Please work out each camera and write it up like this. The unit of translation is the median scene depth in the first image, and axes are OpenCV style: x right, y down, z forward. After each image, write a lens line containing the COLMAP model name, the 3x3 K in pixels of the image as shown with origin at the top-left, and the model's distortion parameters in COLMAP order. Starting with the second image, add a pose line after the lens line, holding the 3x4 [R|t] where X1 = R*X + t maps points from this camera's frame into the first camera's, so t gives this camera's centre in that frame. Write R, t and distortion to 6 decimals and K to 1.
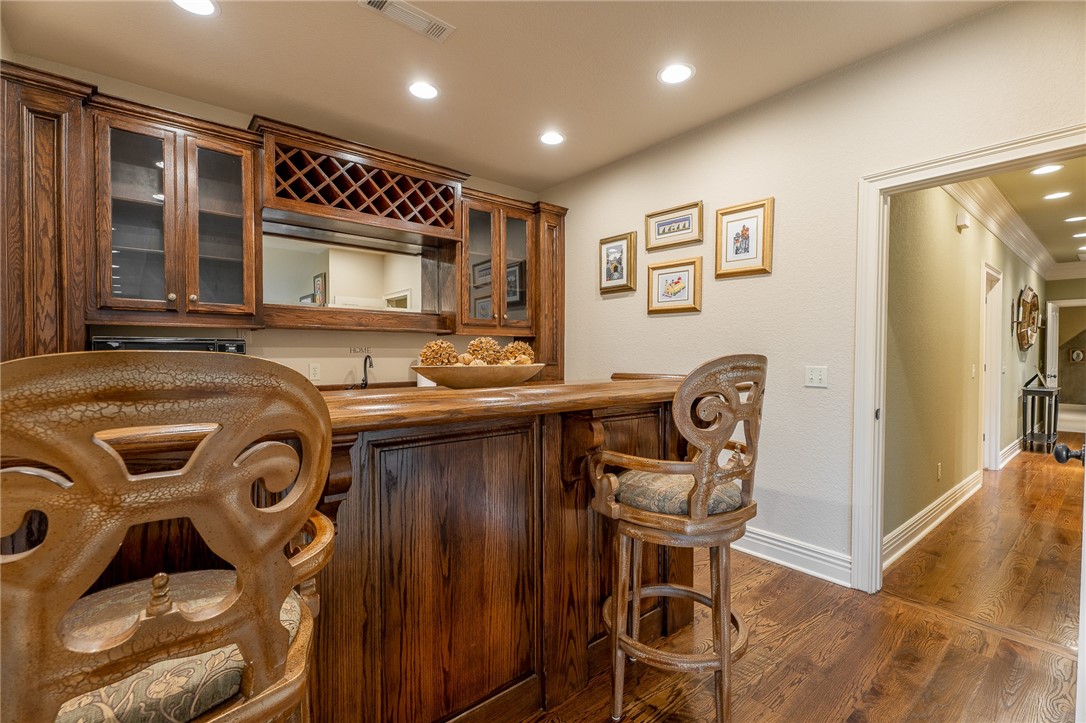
lens RADIAL K [[490.8, 0, 545.7], [0, 490.8, 362.2], [0, 0, 1]] dist [-0.004922, -0.003013]
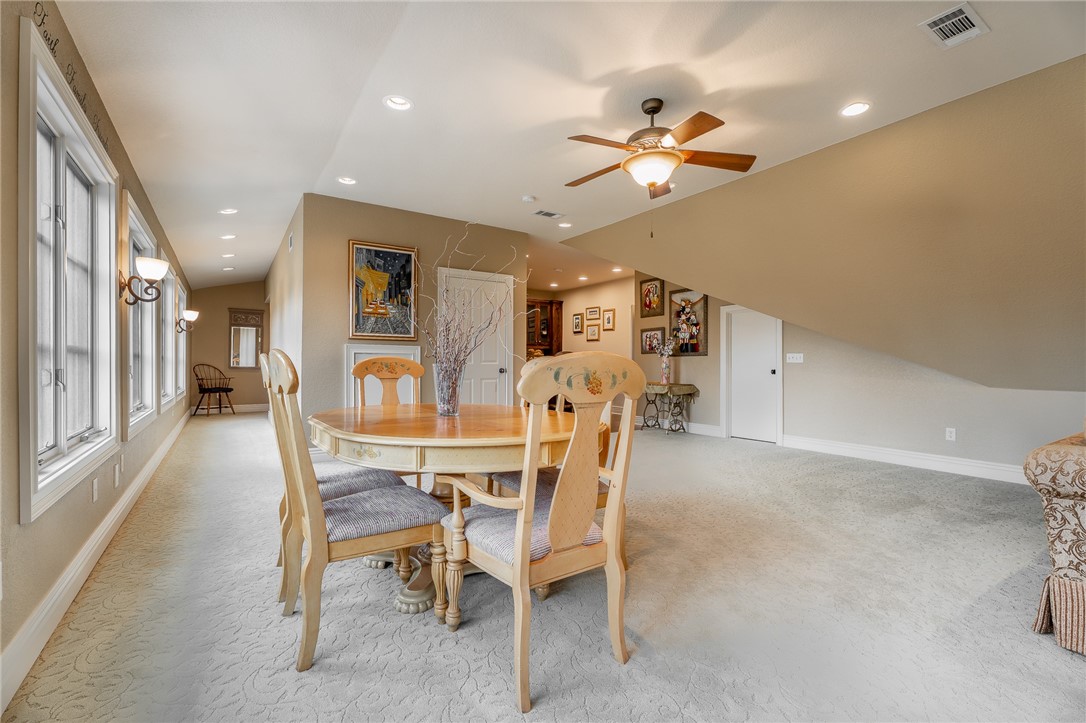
lens RADIAL K [[490.8, 0, 543.1], [0, 490.8, 360.3], [0, 0, 1]] dist [-0.004922, -0.003013]
pose [[0.994649, -0.008142, -0.102987, 0.247257], [0.005991, 0.999758, -0.021179, 0.081439], [0.103134, 0.020449, 0.994457, -1.989544]]
